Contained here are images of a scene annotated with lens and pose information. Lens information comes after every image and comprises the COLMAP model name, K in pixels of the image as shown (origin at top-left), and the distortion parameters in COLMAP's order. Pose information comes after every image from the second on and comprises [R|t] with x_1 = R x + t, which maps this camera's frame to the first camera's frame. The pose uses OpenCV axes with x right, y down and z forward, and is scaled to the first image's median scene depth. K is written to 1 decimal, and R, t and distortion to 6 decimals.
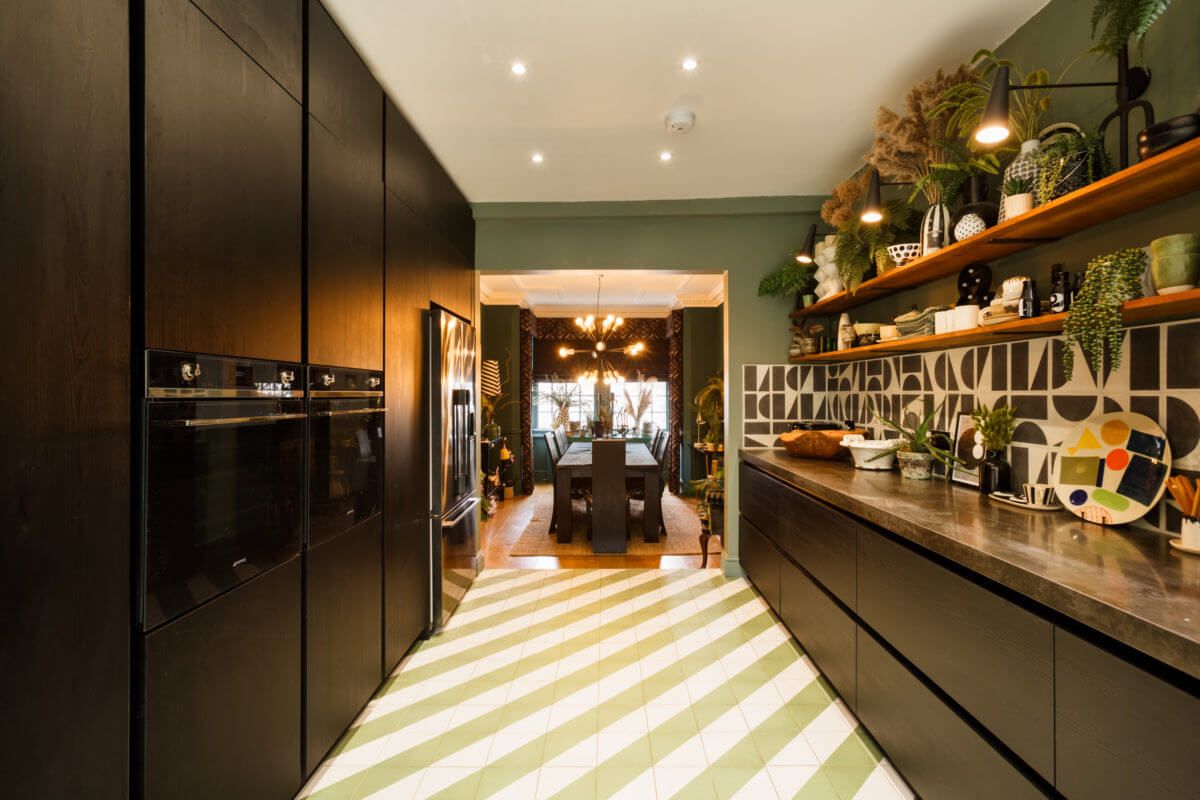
lens RADIAL K [[561.3, 0, 610.0], [0, 561.3, 398.0], [0, 0, 1]] dist [-0.001767, 0.005918]
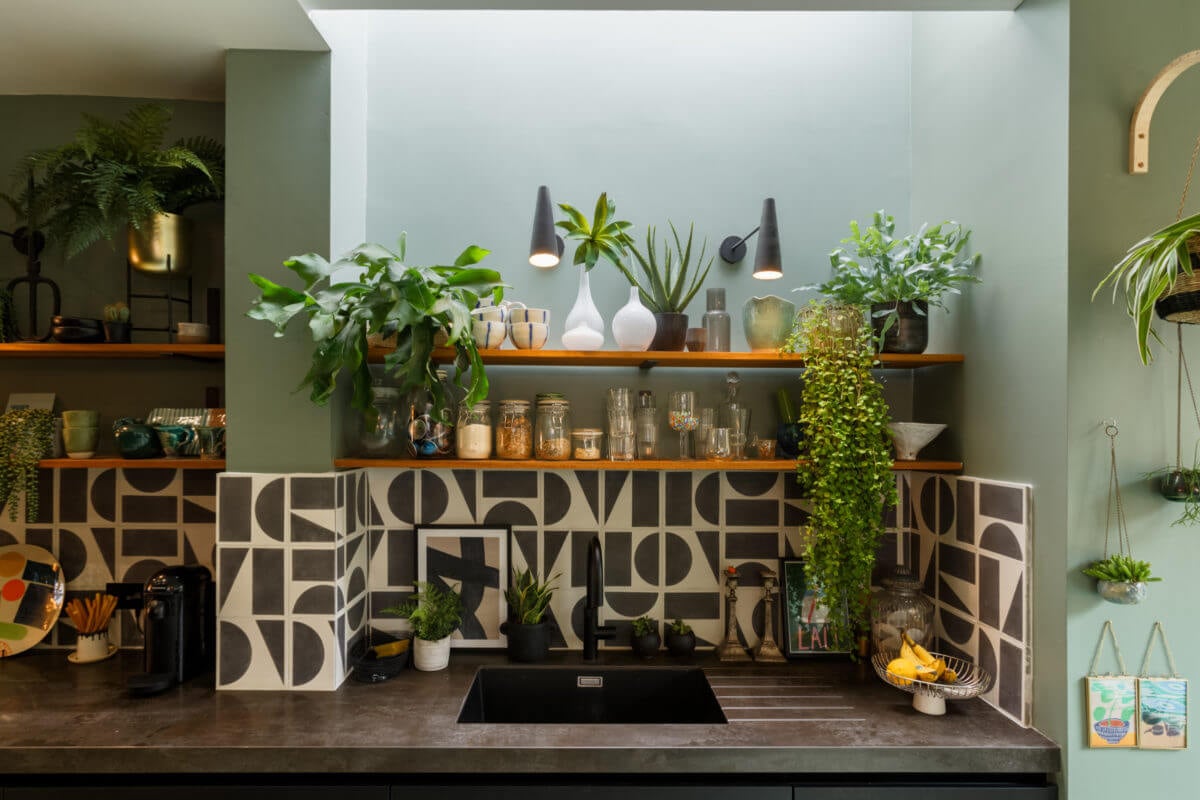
lens RADIAL K [[651.3, 0, 591.2], [0, 651.3, 419.5], [0, 0, 1]] dist [-0.013187, 0.013080]
pose [[0.001136, 0.007144, 0.999974, -0.135187], [0.002425, 0.999972, -0.007147, -0.085303], [-0.999996, 0.002434, 0.001119, -0.035291]]
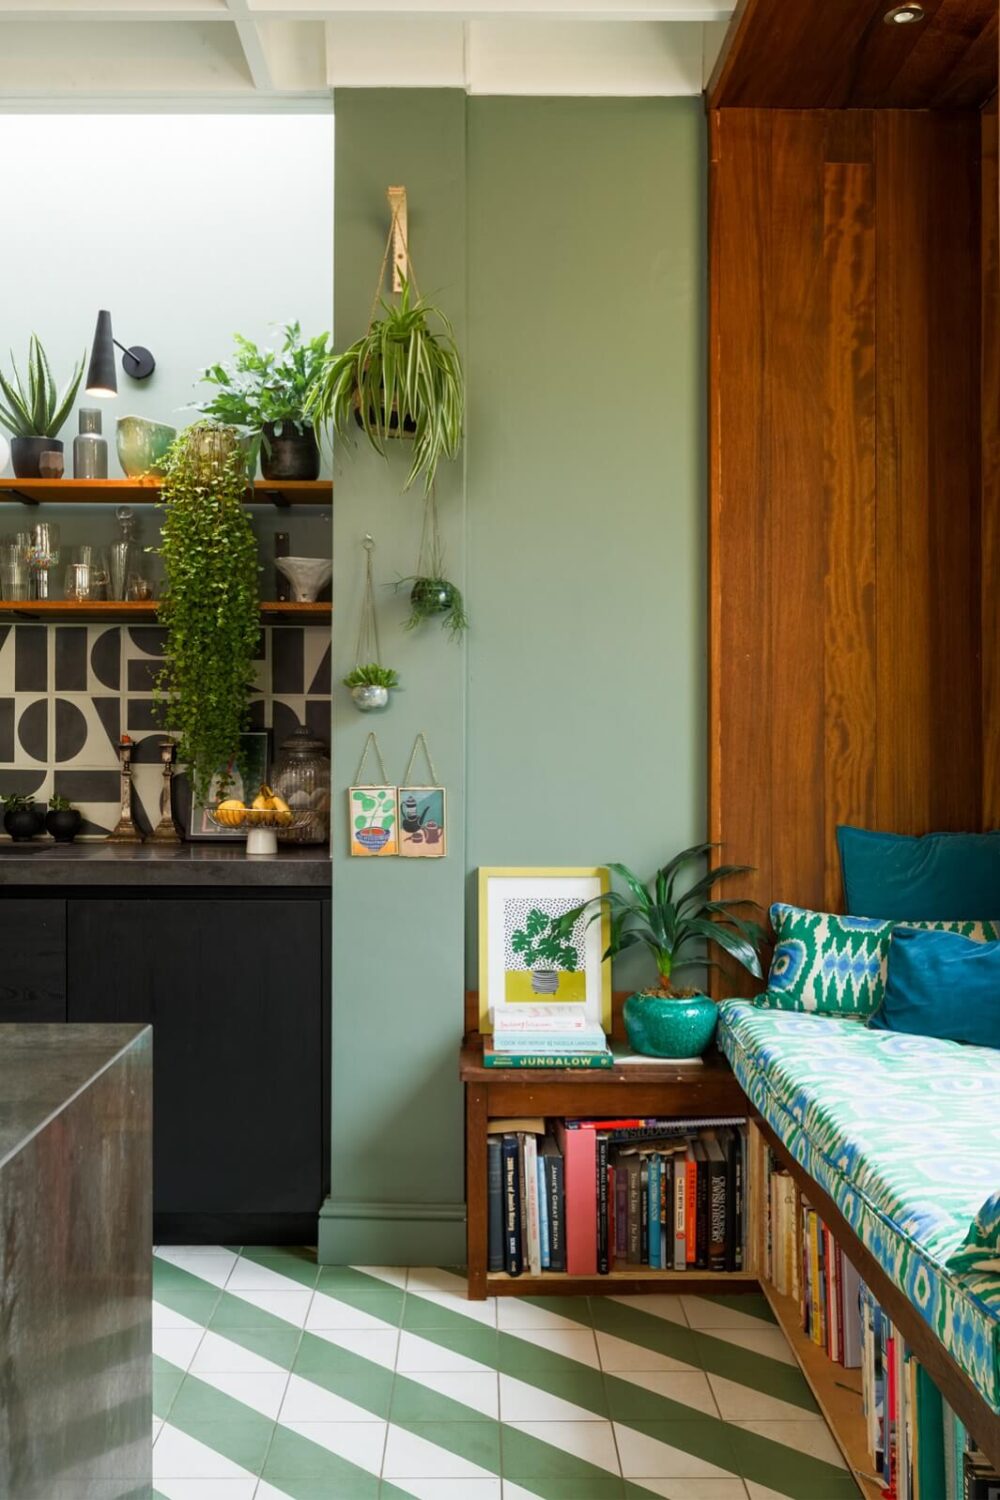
lens RADIAL K [[1490.3, 0, 491.8], [0, 1490.3, 703.7], [0, 0, 1]] dist [0.017503, 0.000000]
pose [[0.008590, 0.012894, 0.999880, -0.635016], [0.005346, 0.999902, -0.012940, 0.023670], [-0.999949, 0.005457, 0.008521, -0.410686]]
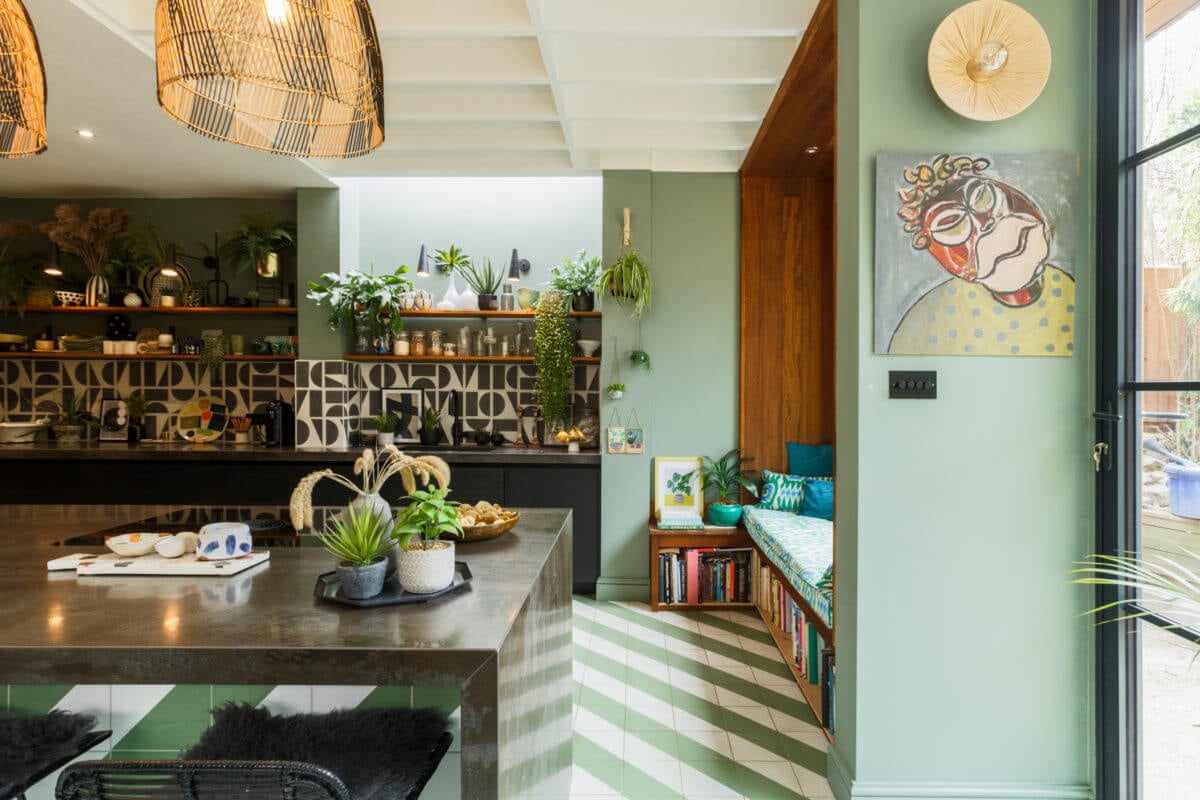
lens RADIAL K [[651.3, 0, 640.3], [0, 651.3, 395.7], [0, 0, 1]] dist [-0.013187, 0.013080]
pose [[0.012061, -0.007388, 0.999900, -0.798749], [0.001737, 0.999971, 0.007367, 0.002839], [-0.999926, 0.001647, 0.012074, -0.384329]]
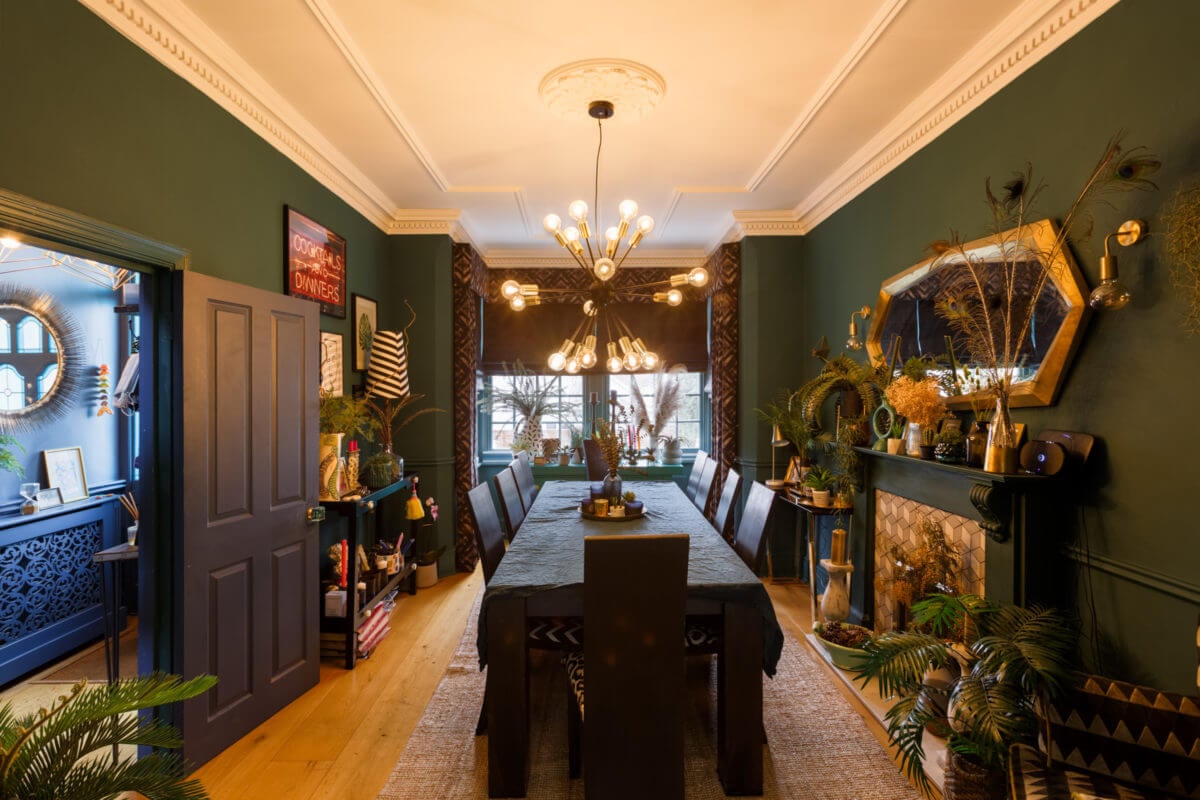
lens RADIAL K [[561.3, 0, 606.0], [0, 561.3, 398.4], [0, 0, 1]] dist [-0.001767, 0.005918]
pose [[0.999768, -0.006660, 0.020502, -0.034377], [0.006636, 0.999977, 0.001230, -0.004639], [-0.020509, -0.001094, 0.999789, 0.859836]]
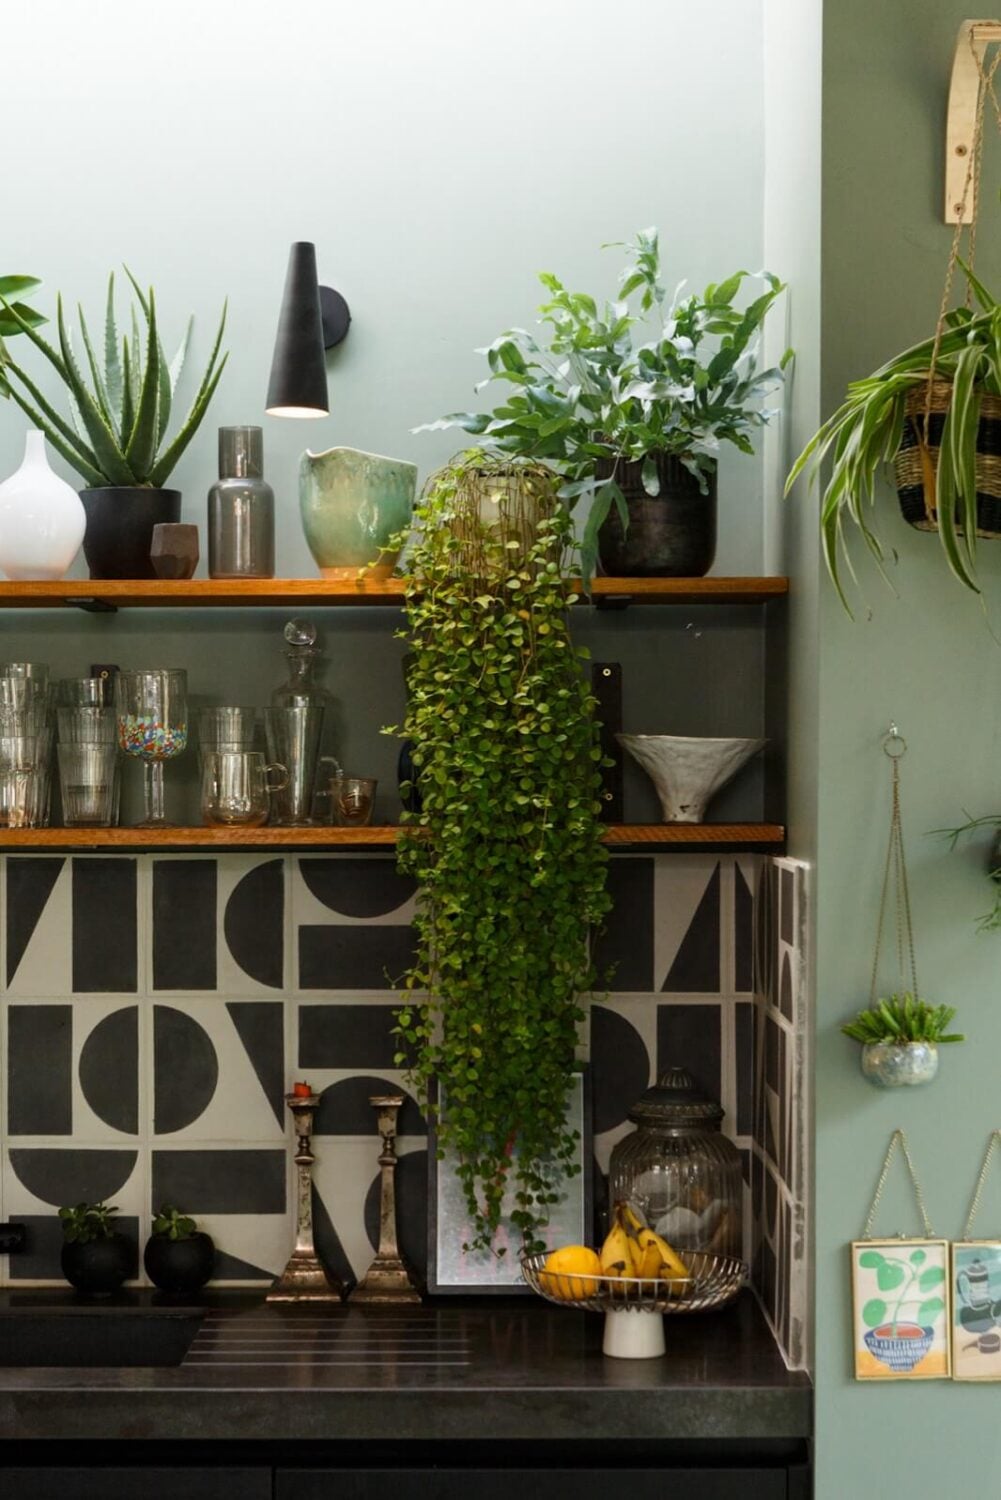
lens RADIAL K [[2889.0, 0, 535.4], [0, 2889.0, 833.7], [0, 0, 1]] dist [-0.043959, 0.000000]
pose [[0.006968, -0.020864, 0.999758, -0.586069], [0.007979, 0.999752, 0.020808, -0.073999], [-0.999944, 0.007833, 0.007133, -0.235576]]
